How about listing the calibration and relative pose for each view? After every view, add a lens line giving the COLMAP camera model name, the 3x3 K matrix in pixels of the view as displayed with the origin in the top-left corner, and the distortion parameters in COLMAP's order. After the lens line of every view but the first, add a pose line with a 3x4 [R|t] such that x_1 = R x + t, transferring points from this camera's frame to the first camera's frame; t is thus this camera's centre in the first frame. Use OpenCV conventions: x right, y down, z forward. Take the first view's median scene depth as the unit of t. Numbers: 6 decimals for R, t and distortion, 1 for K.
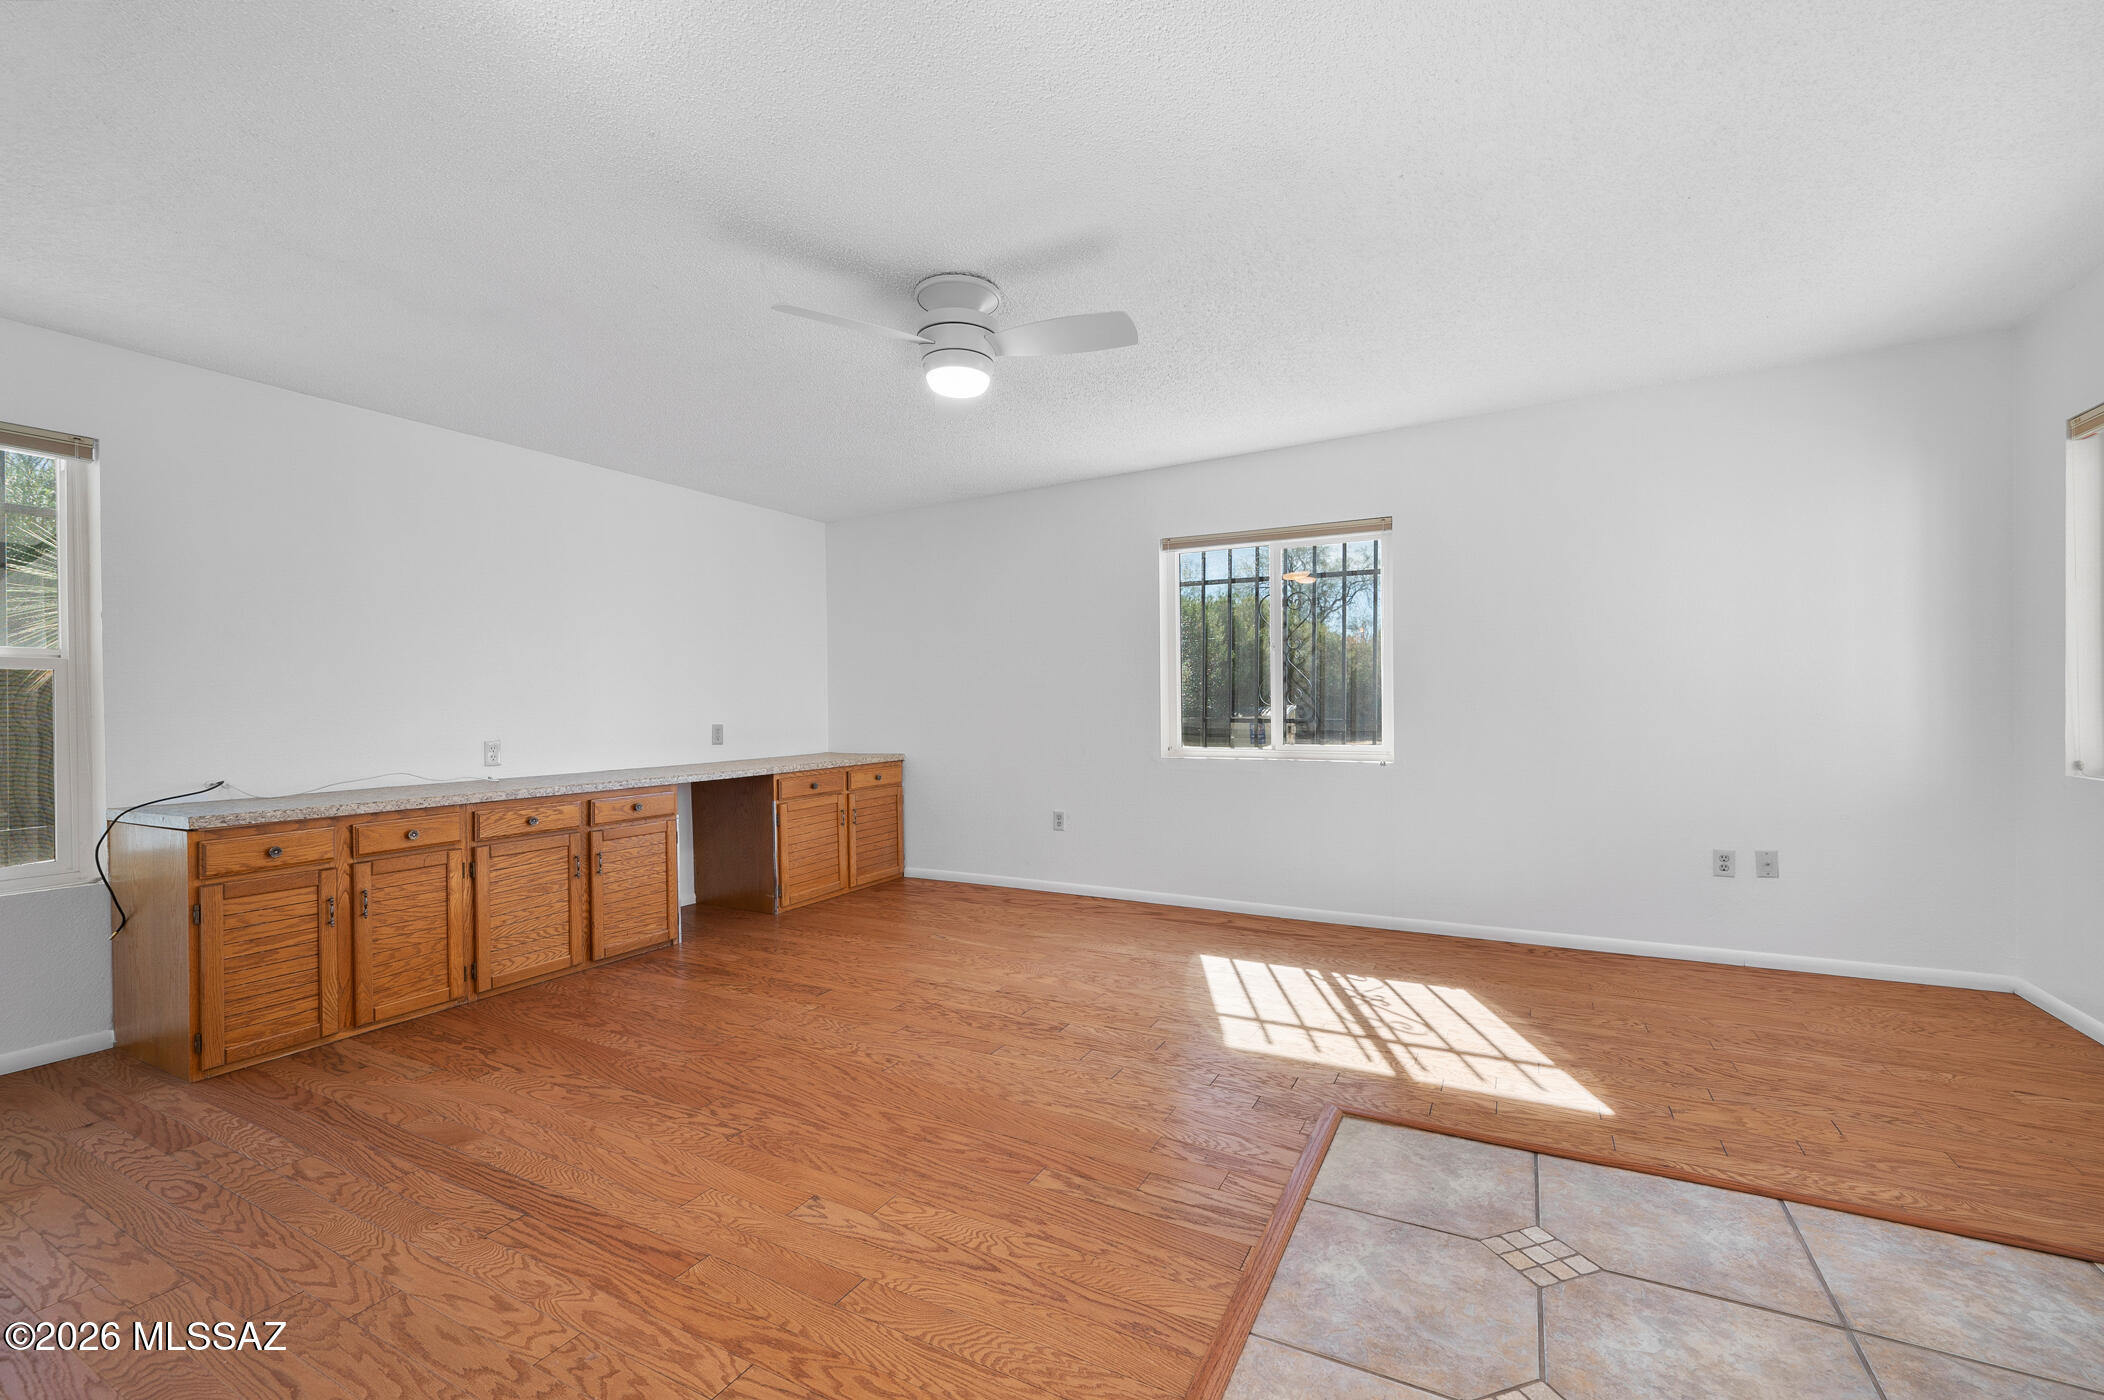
lens RADIAL K [[847.7, 0, 1056.7], [0, 847.7, 702.1], [0, 0, 1]] dist [0.002810, 0.000314]
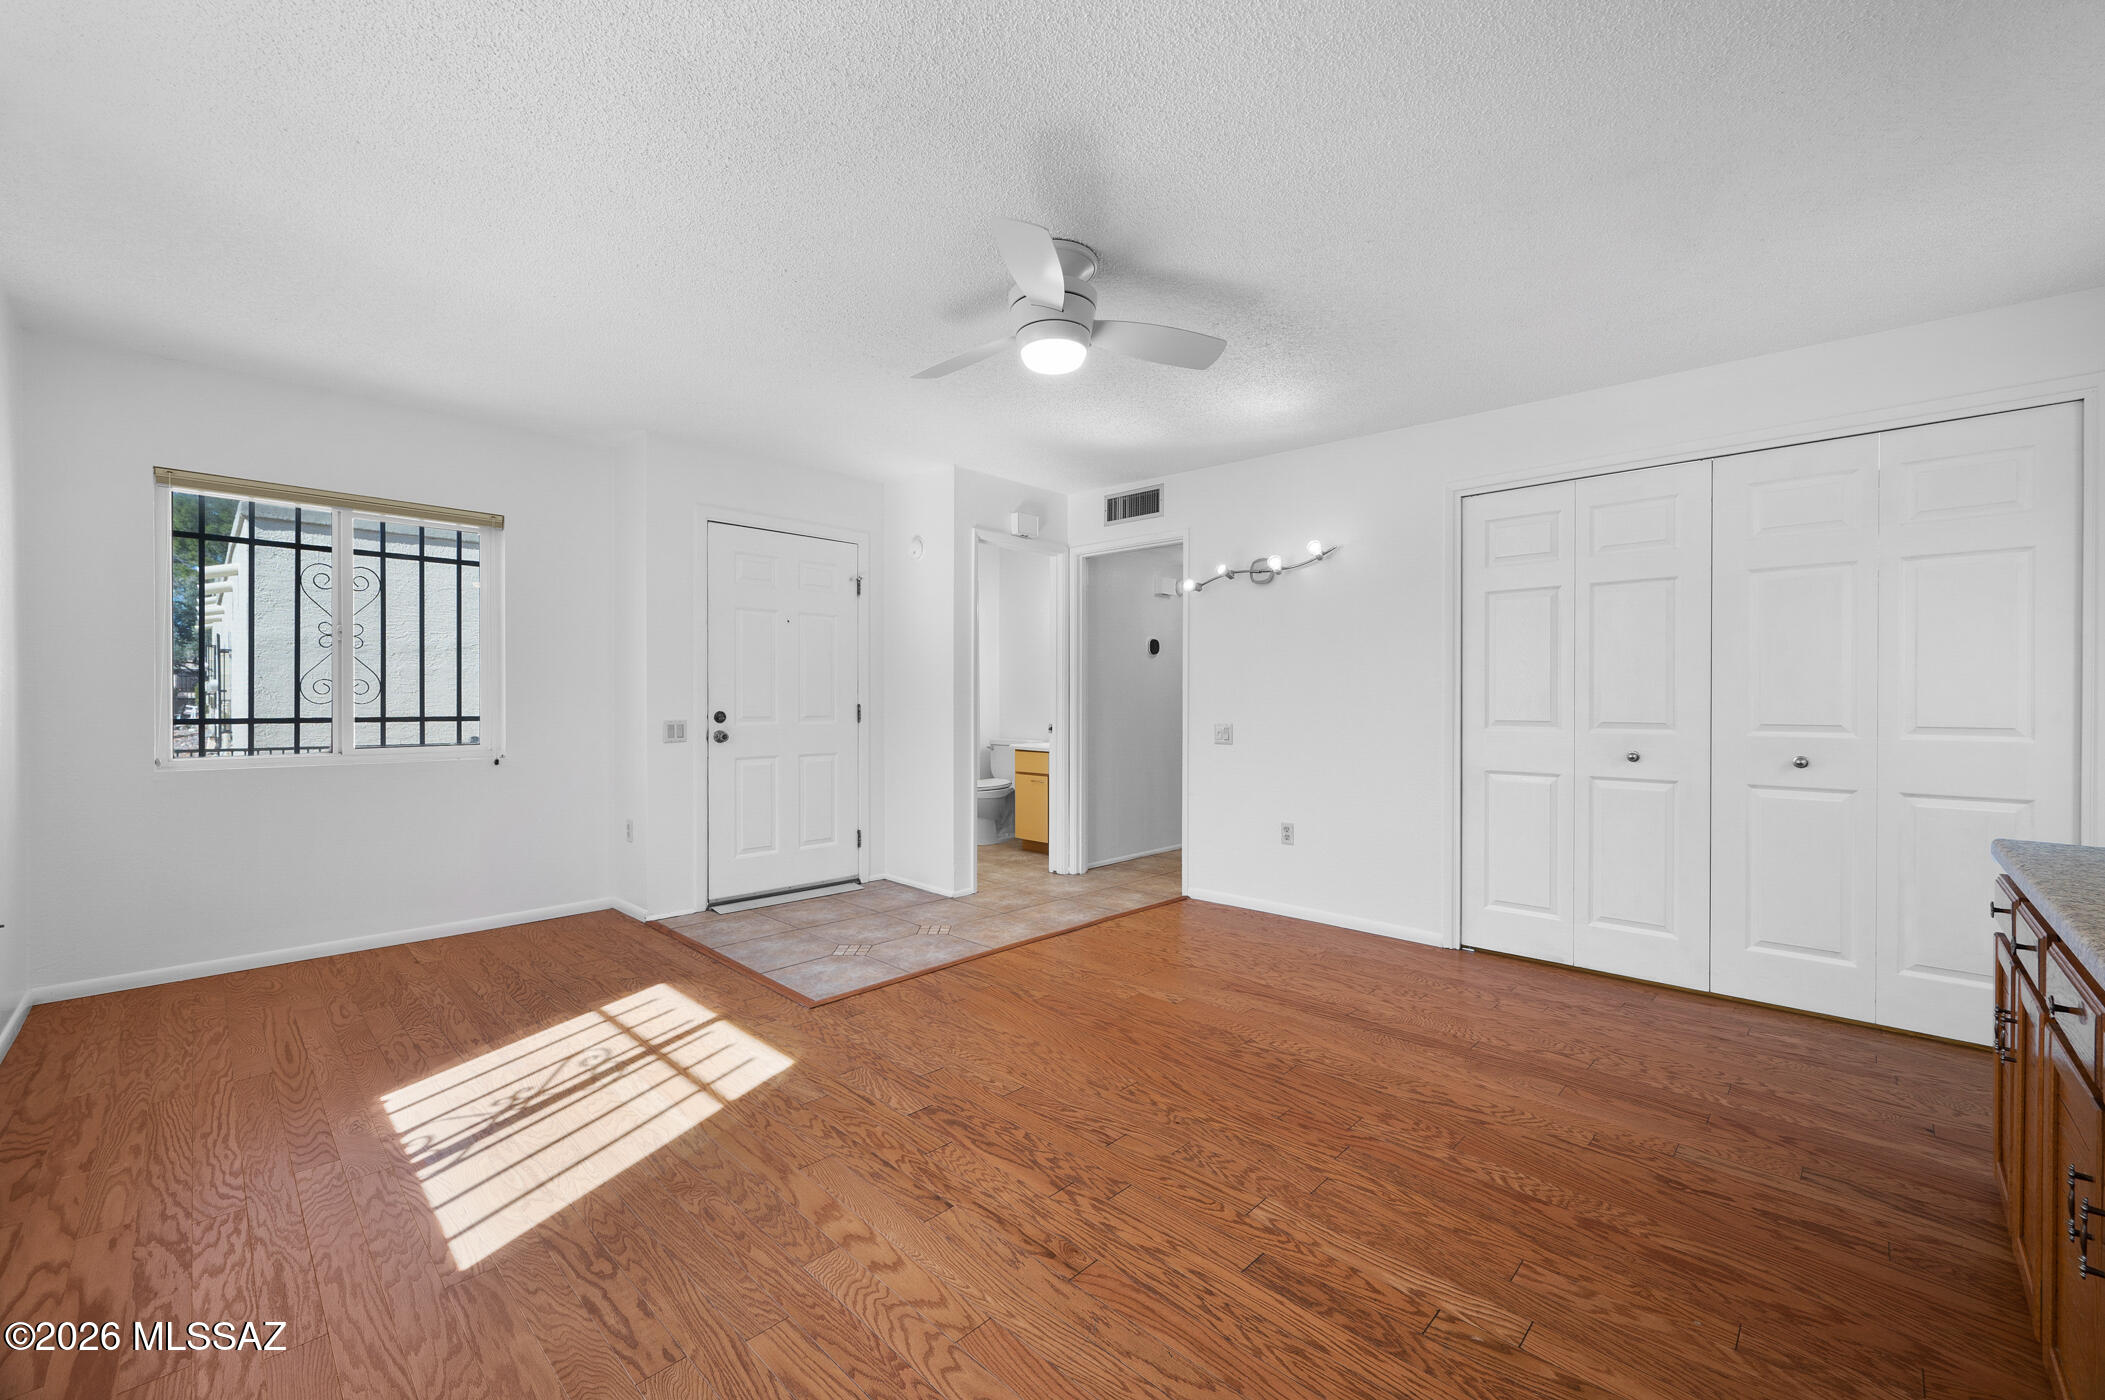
lens RADIAL K [[848.1, 0, 1052.7], [0, 848.1, 702.7], [0, 0, 1]] dist [0.002810, 0.000314]
pose [[-0.959456, 0.010475, 0.281665, -0.363729], [0.010680, 0.999943, -0.000808, -0.006782], [-0.281657, 0.002233, -0.959513, 1.827032]]
